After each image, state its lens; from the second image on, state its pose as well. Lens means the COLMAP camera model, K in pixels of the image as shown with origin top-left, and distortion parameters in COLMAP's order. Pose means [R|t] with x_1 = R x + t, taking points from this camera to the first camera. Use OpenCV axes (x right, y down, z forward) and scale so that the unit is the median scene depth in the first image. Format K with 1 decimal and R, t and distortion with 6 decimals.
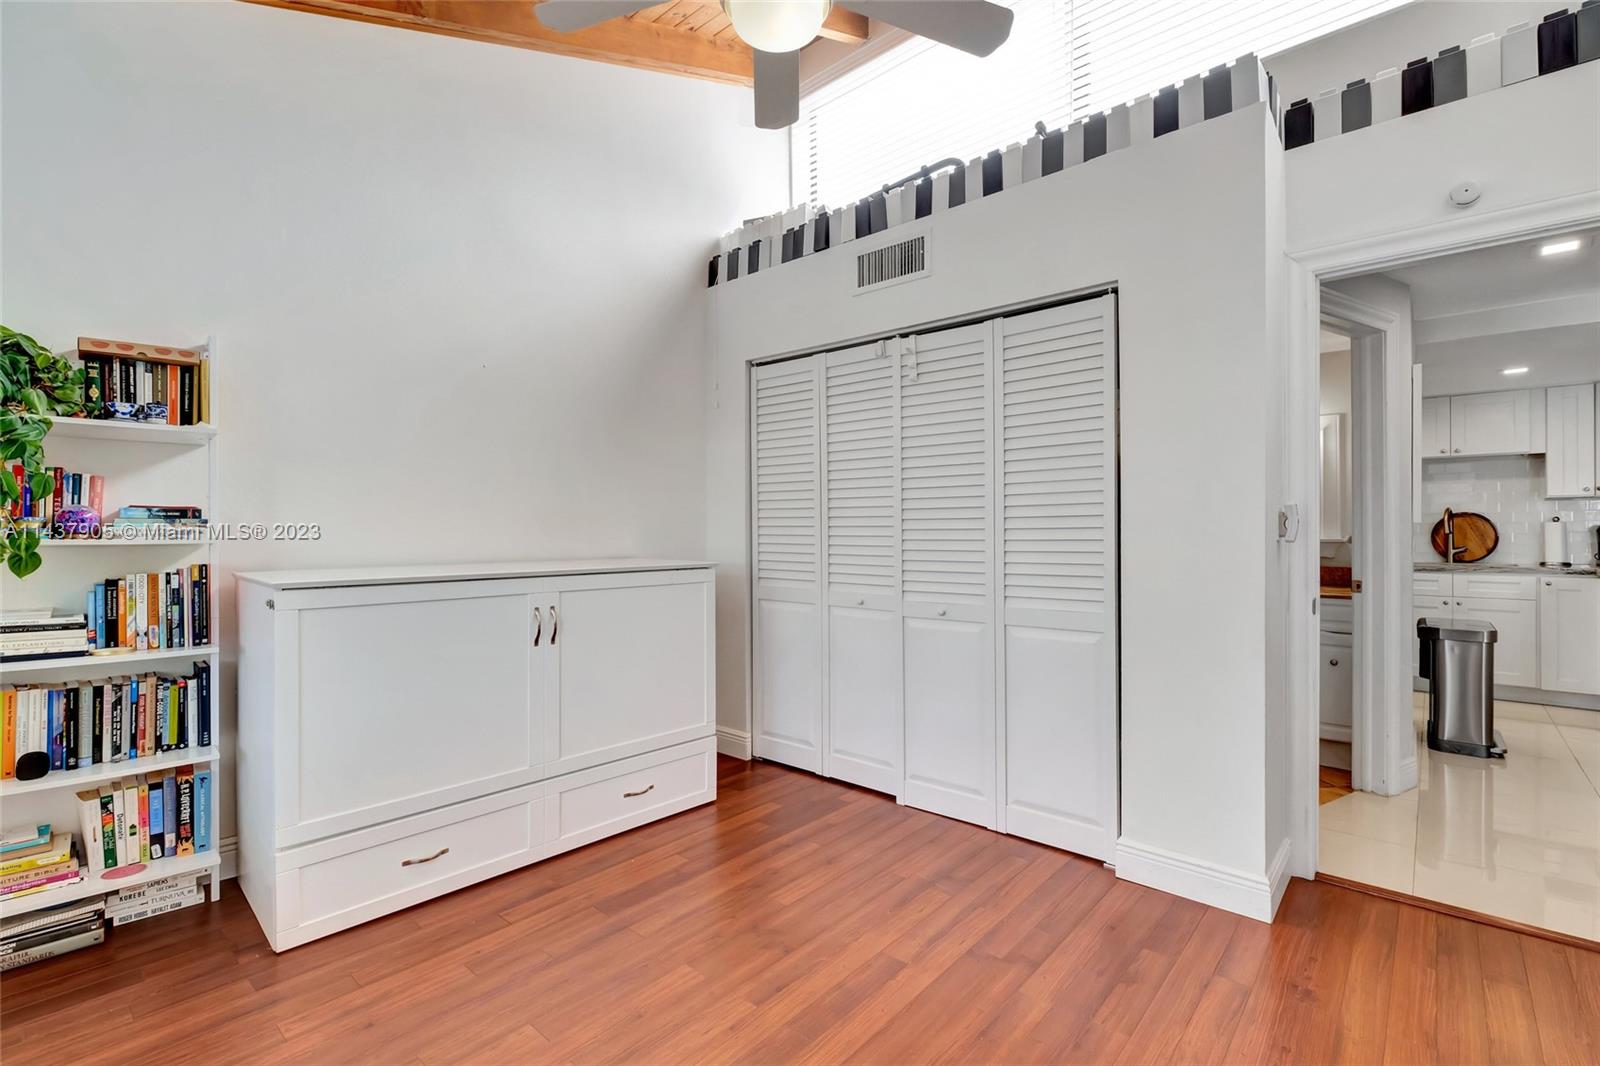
lens RADIAL K [[711.1, 0, 809.3], [0, 711.1, 533.0], [0, 0, 1]] dist [0.001955, -0.004538]
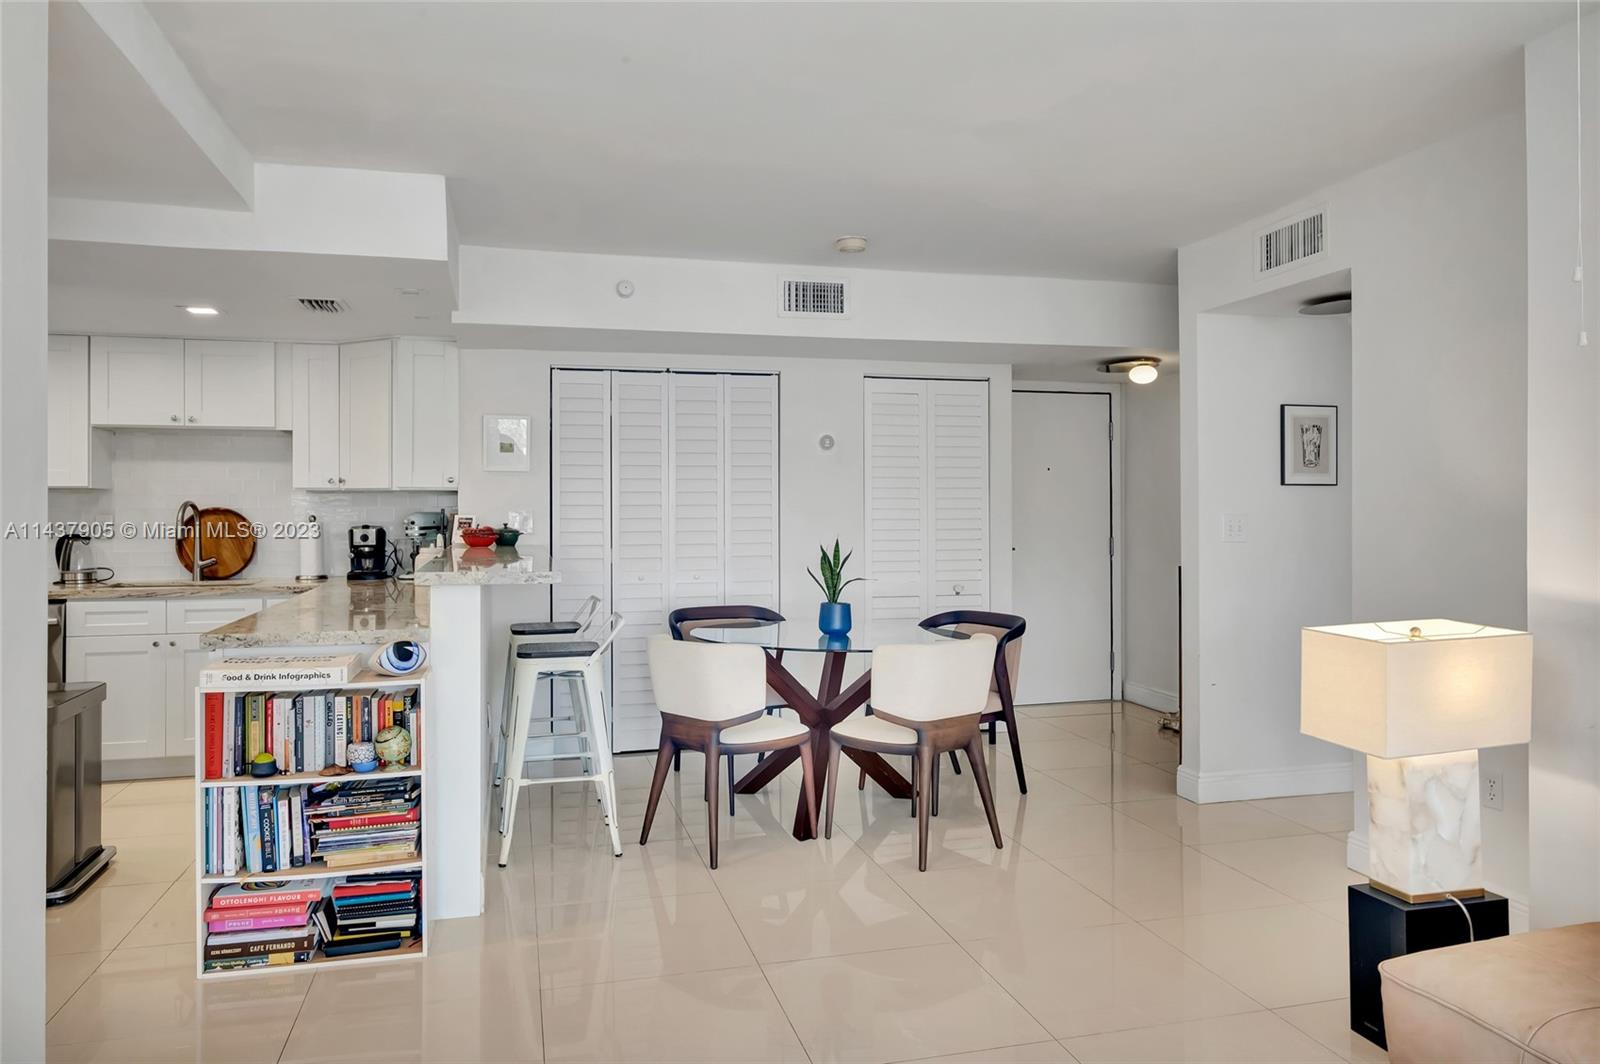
lens RADIAL K [[1081.5, 0, 790.9], [0, 1081.5, 512.6], [0, 0, 1]] dist [0.008546, 0.002756]
pose [[0.561379, 0.002795, 0.827554, 0.366989], [0.000903, 0.999992, -0.003990, -0.020301], [-0.827558, 0.002987, 0.561372, -0.070876]]
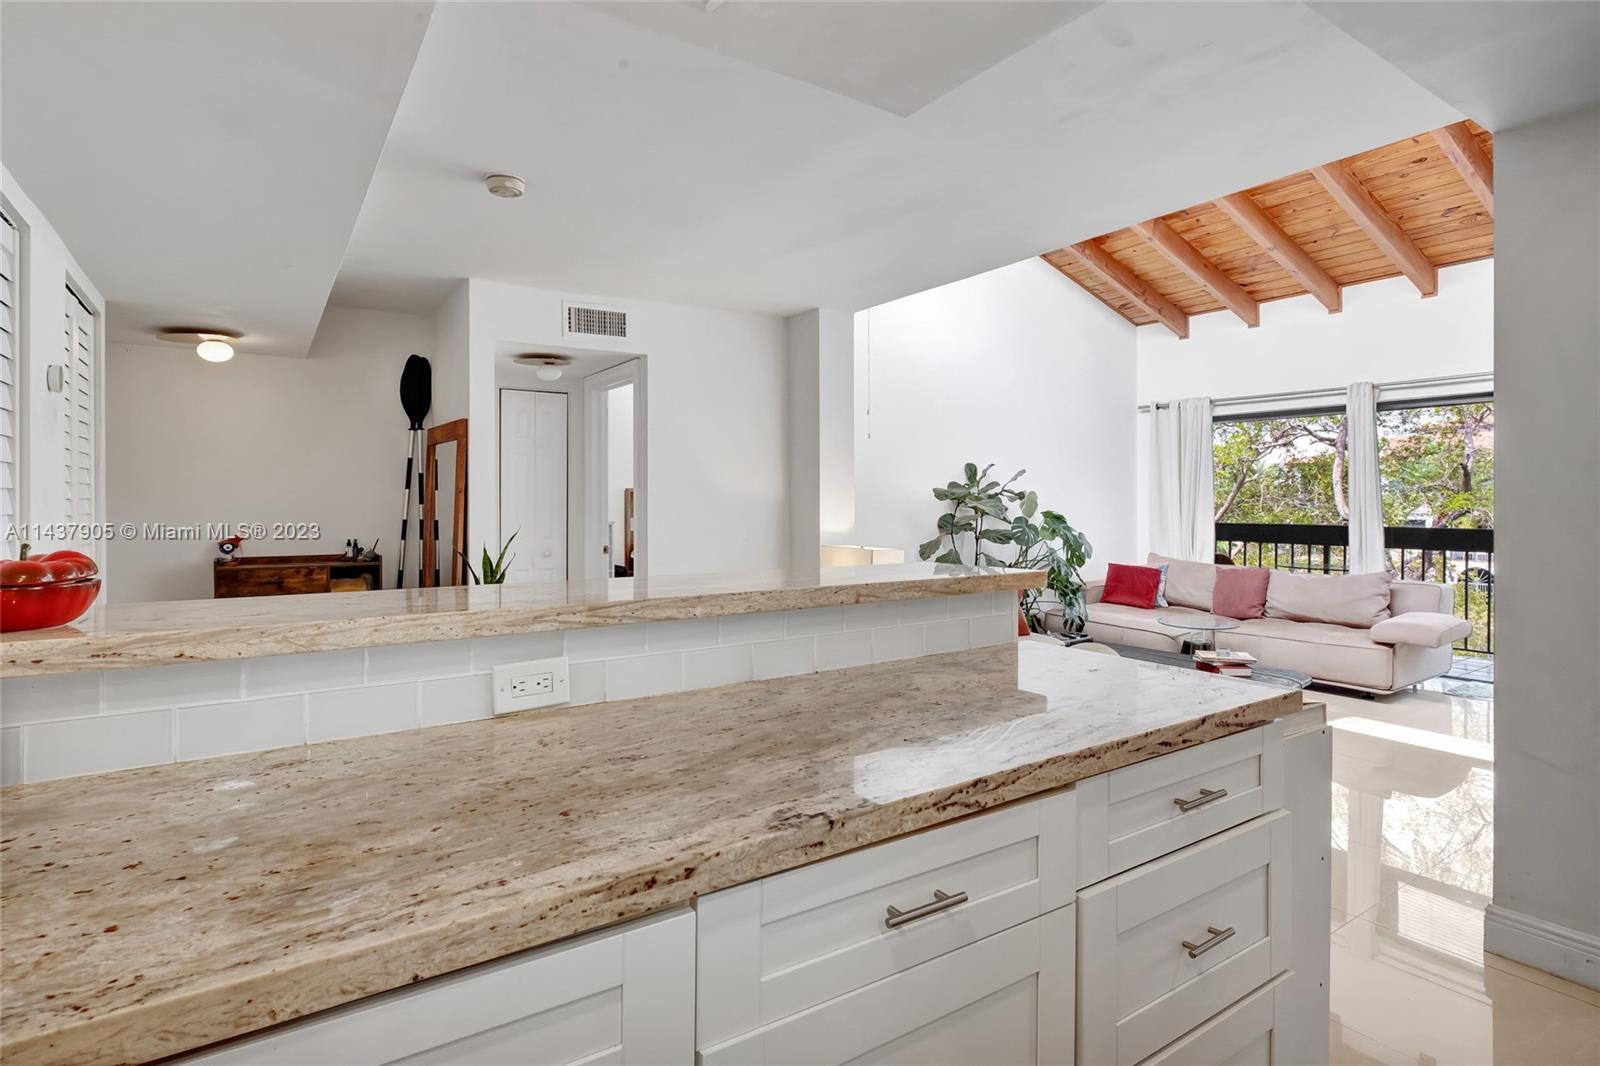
lens RADIAL K [[810.7, 0, 787.9], [0, 810.7, 511.6], [0, 0, 1]] dist [-0.001473, -0.002046]
pose [[-0.966771, 0.007263, 0.255542, 0.800059], [0.011725, 0.999804, 0.015941, -0.023219], [-0.255376, 0.018408, -0.966667, 0.889570]]
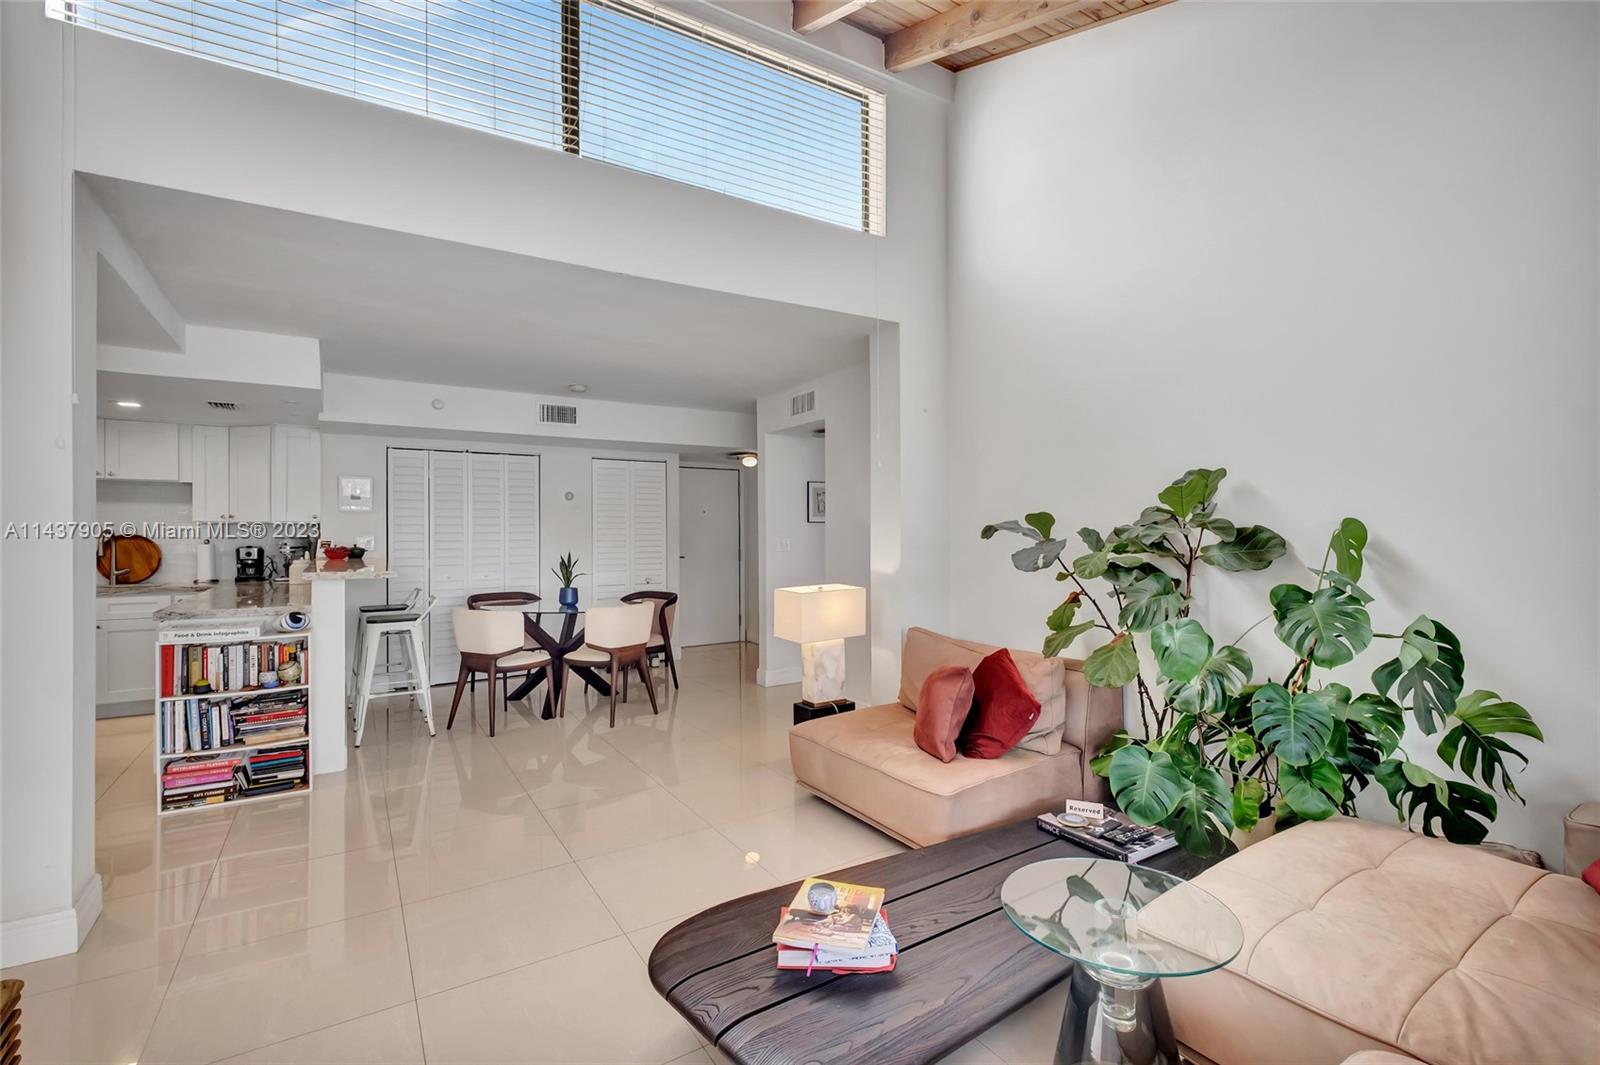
lens RADIAL K [[711.1, 0, 799.4], [0, 711.1, 531.5], [0, 0, 1]] dist [0.001955, -0.004538]
pose [[0.276729, 0.007427, 0.960919, 0.214803], [0.004035, 0.999952, -0.008891, -0.021403], [-0.960940, 0.006337, 0.276686, -0.216003]]
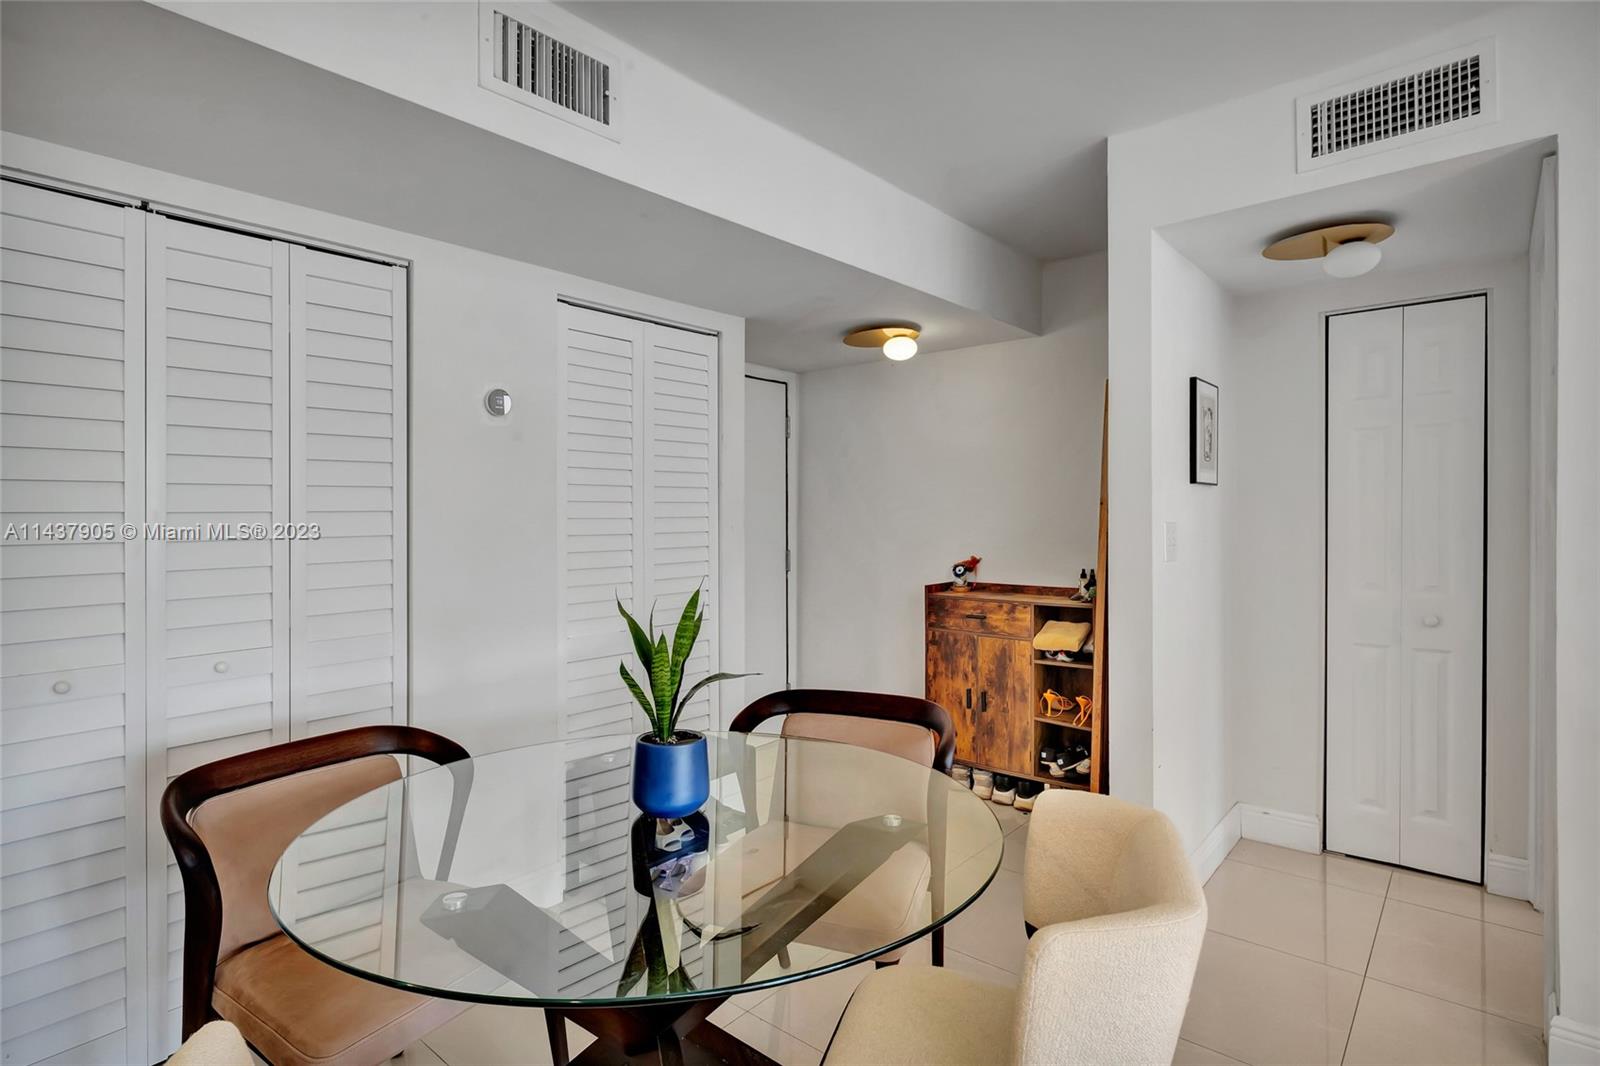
lens RADIAL K [[810.7, 0, 796.7], [0, 810.7, 526.2], [0, 0, 1]] dist [-0.001473, -0.002046]
pose [[-0.009603, -0.005412, 0.999939, 0.843960], [0.011068, 0.999924, 0.005519, -0.024964], [-0.999893, 0.011120, -0.009542, 0.365741]]
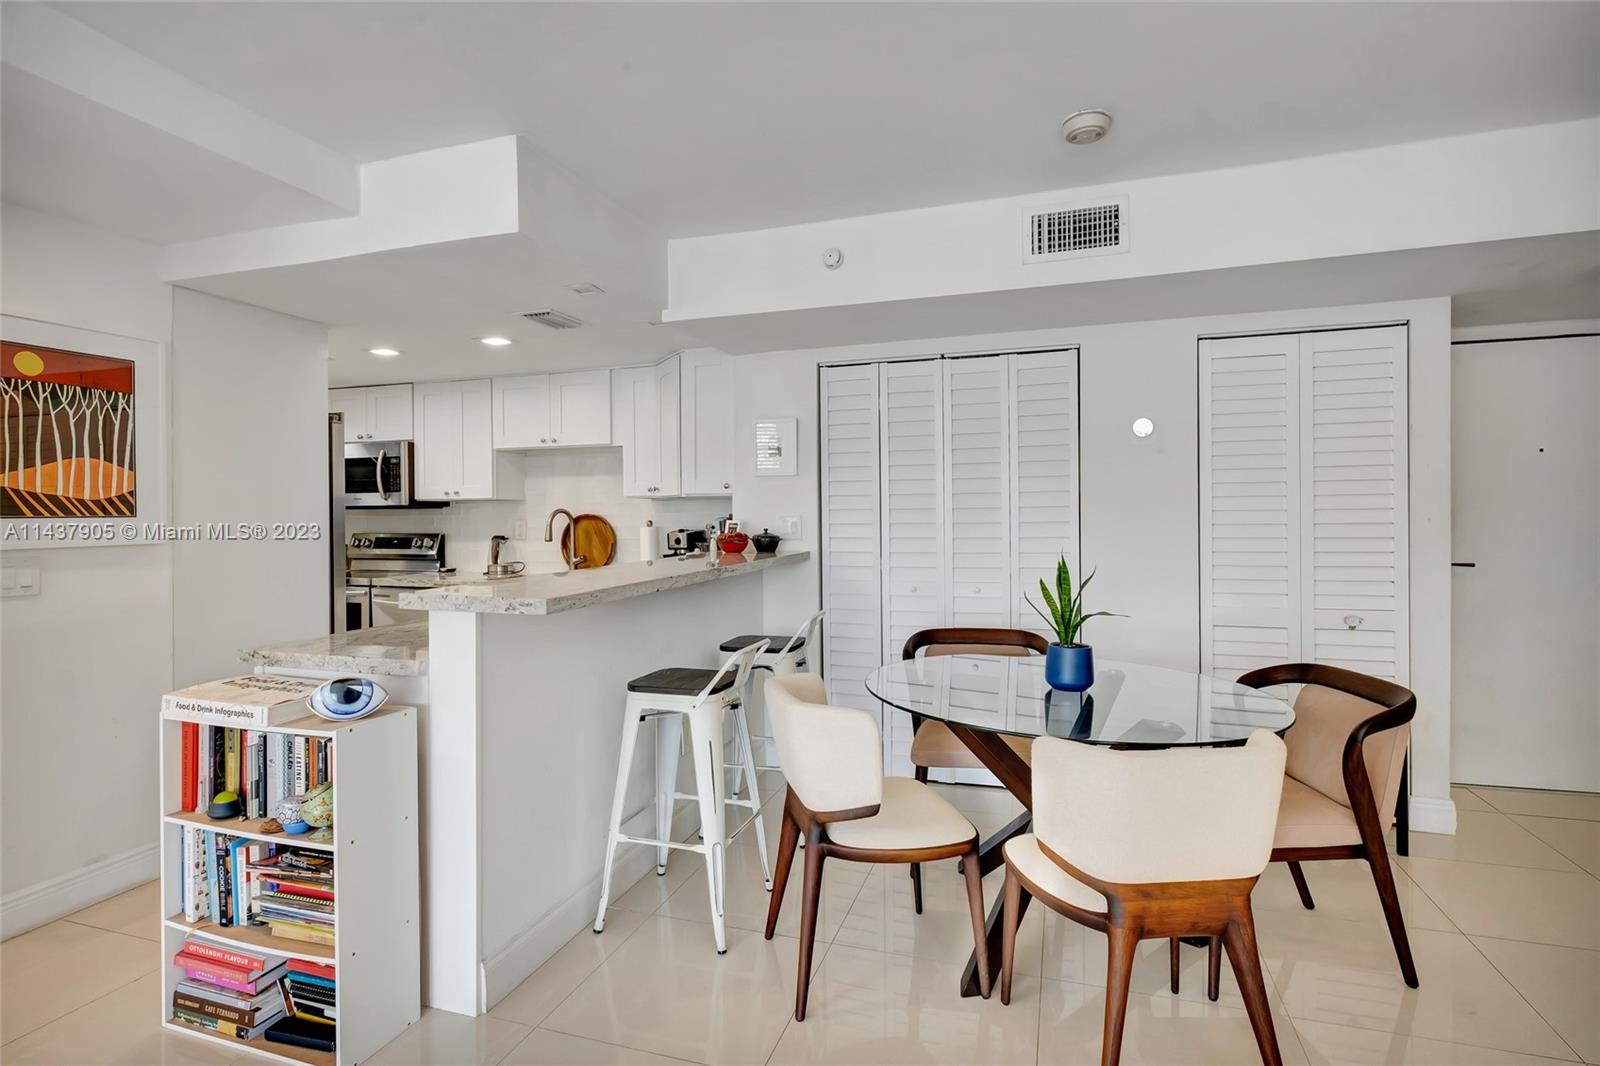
lens RADIAL K [[810.7, 0, 790.6], [0, 810.7, 519.9], [0, 0, 1]] dist [-0.001473, -0.002046]
pose [[0.922474, -0.004828, 0.386028, 0.799634], [0.004432, 0.999988, 0.001916, -0.024034], [-0.386033, -0.000057, 0.922485, 0.027936]]
